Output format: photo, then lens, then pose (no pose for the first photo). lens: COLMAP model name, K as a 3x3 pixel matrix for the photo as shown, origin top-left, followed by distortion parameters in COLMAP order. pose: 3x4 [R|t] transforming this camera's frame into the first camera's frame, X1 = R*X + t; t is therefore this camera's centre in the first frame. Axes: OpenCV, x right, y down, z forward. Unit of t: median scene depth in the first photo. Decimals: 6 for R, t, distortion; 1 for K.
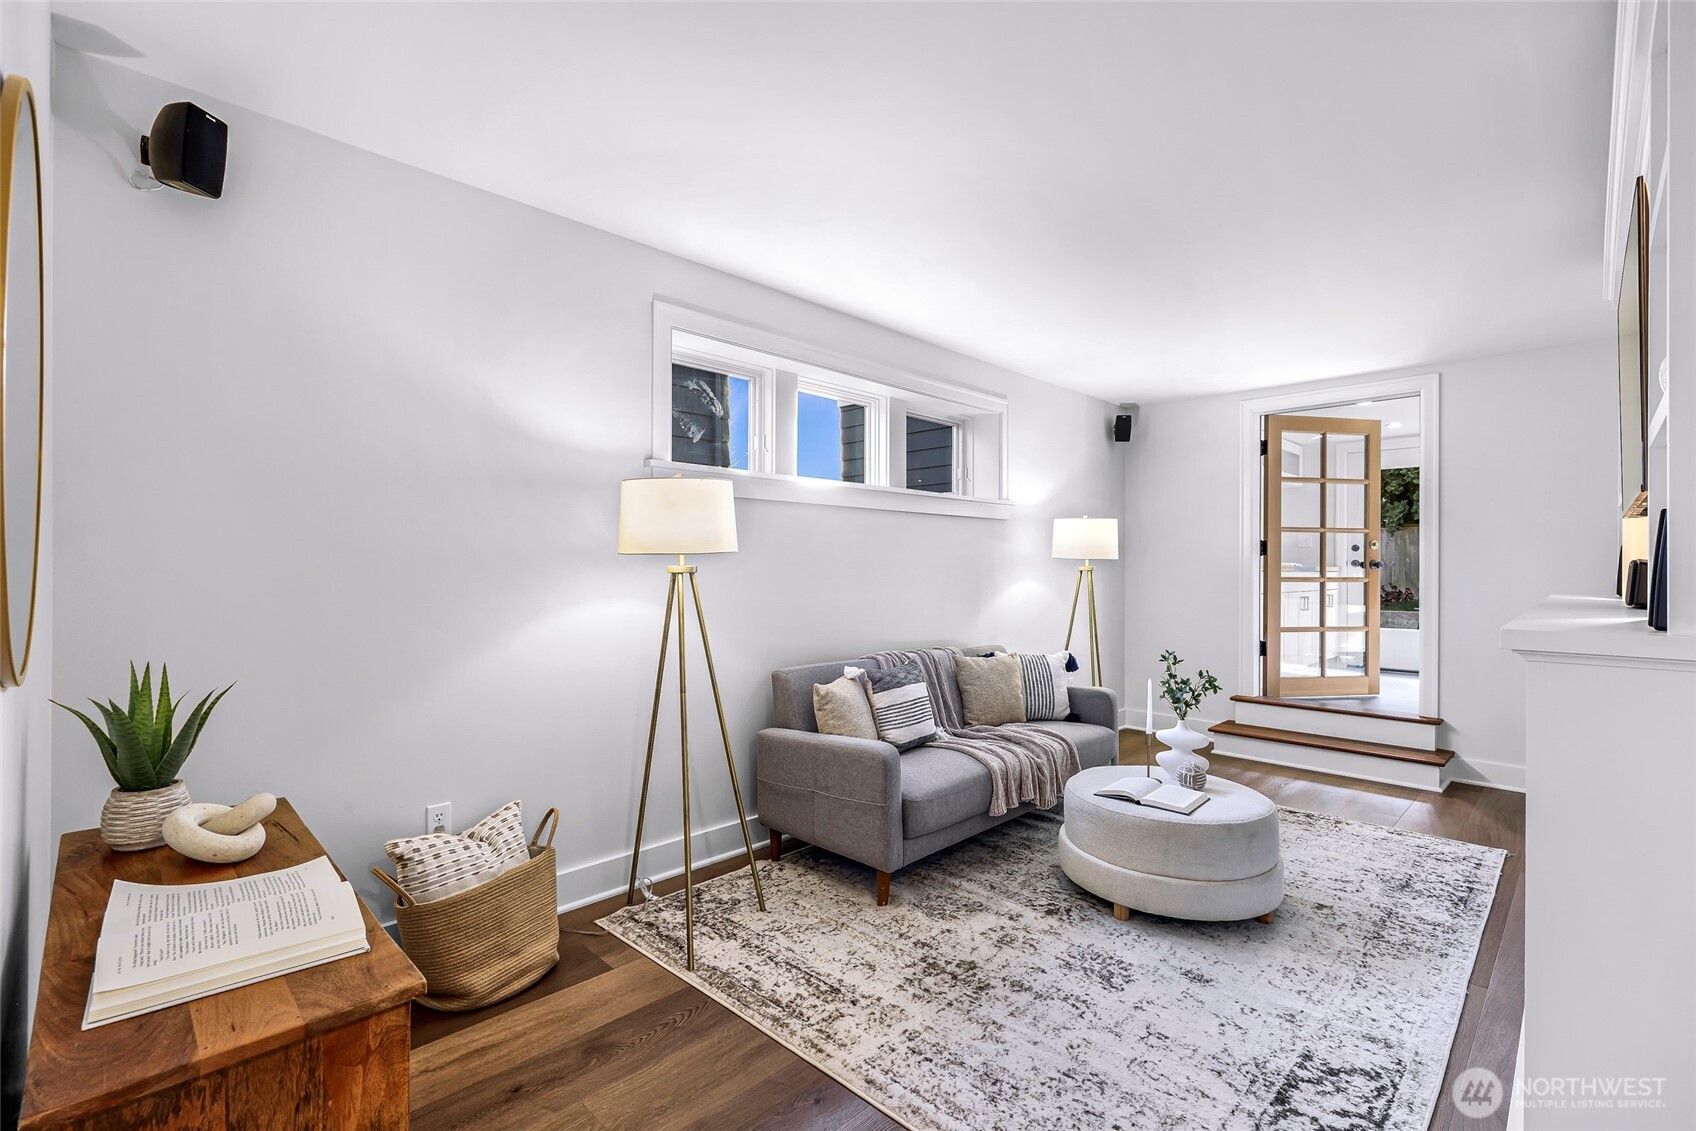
lens RADIAL K [[776.6, 0, 849.6], [0, 776.6, 563.3], [0, 0, 1]] dist [-0.000255, -0.000014]
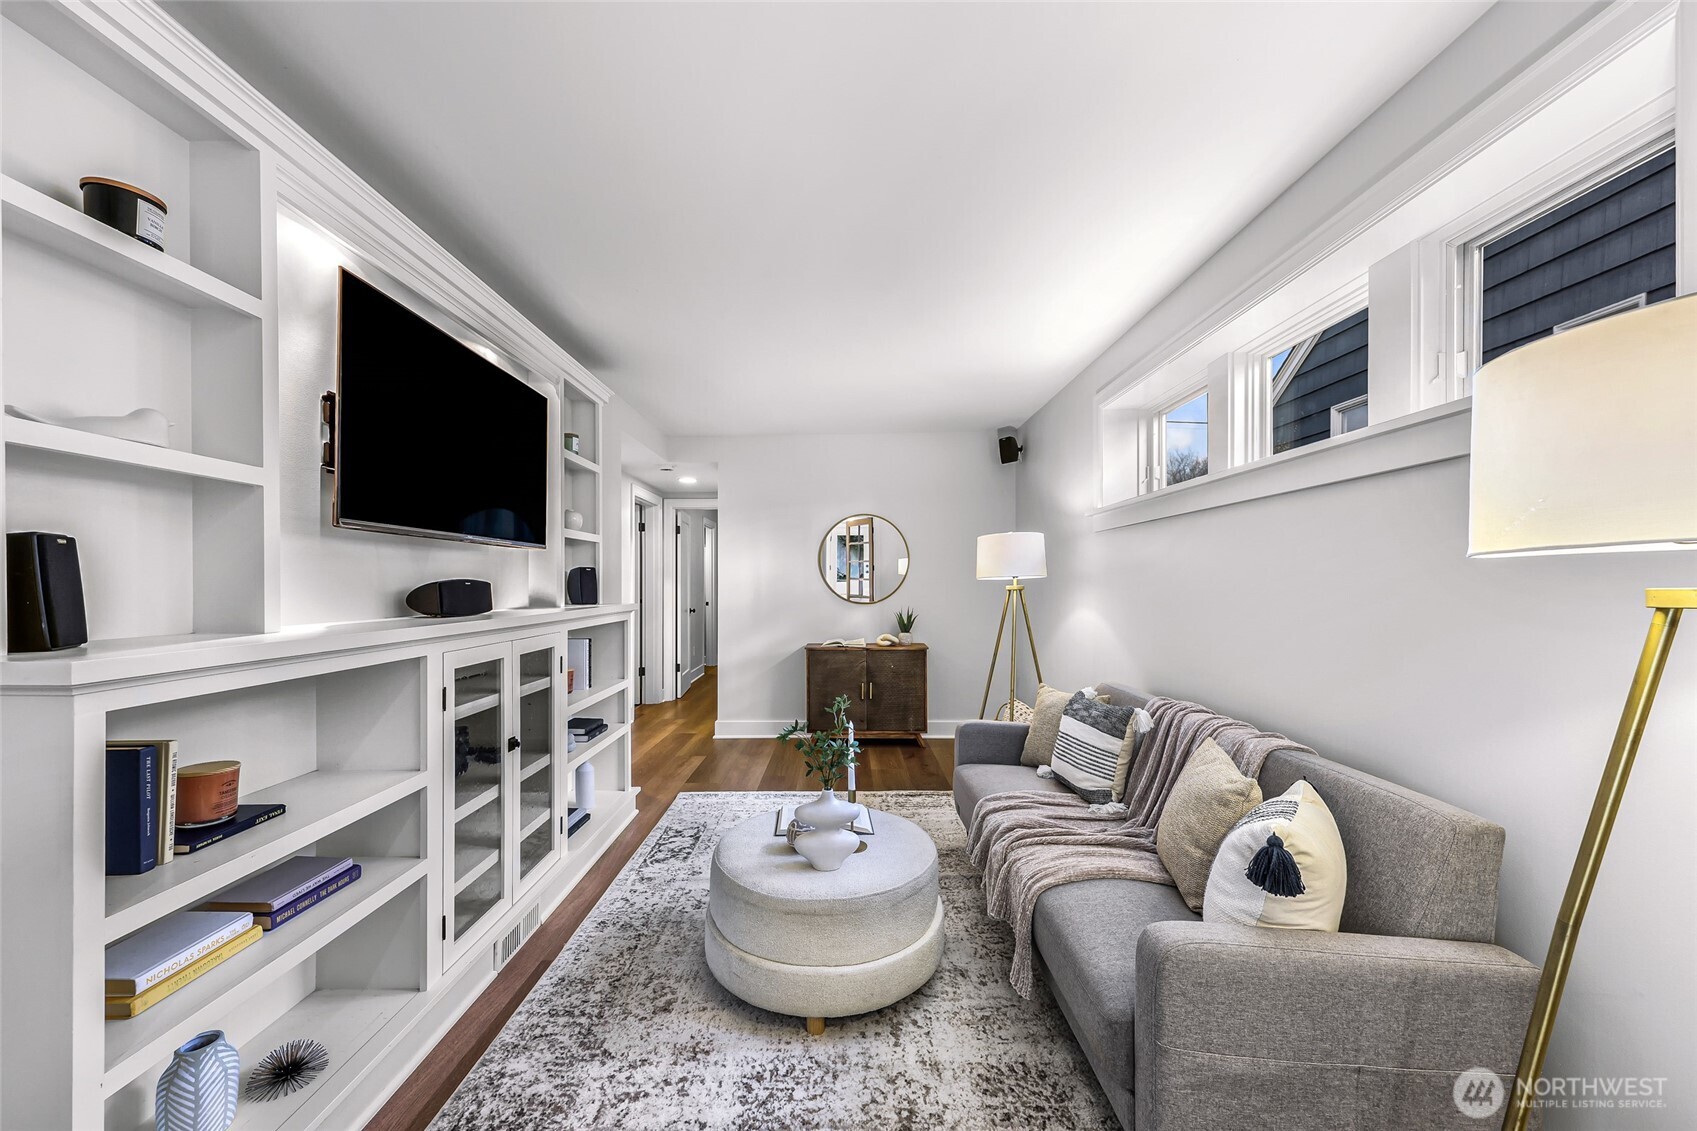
lens RADIAL K [[623.2, 0, 848.3], [0, 623.2, 574.4], [0, 0, 1]] dist [0.001565, -0.000047]
pose [[-0.715820, -0.005539, -0.698262, 0.999389], [-0.003594, 0.999985, -0.004248, -0.016382], [0.698275, -0.000532, -0.715829, 1.723676]]
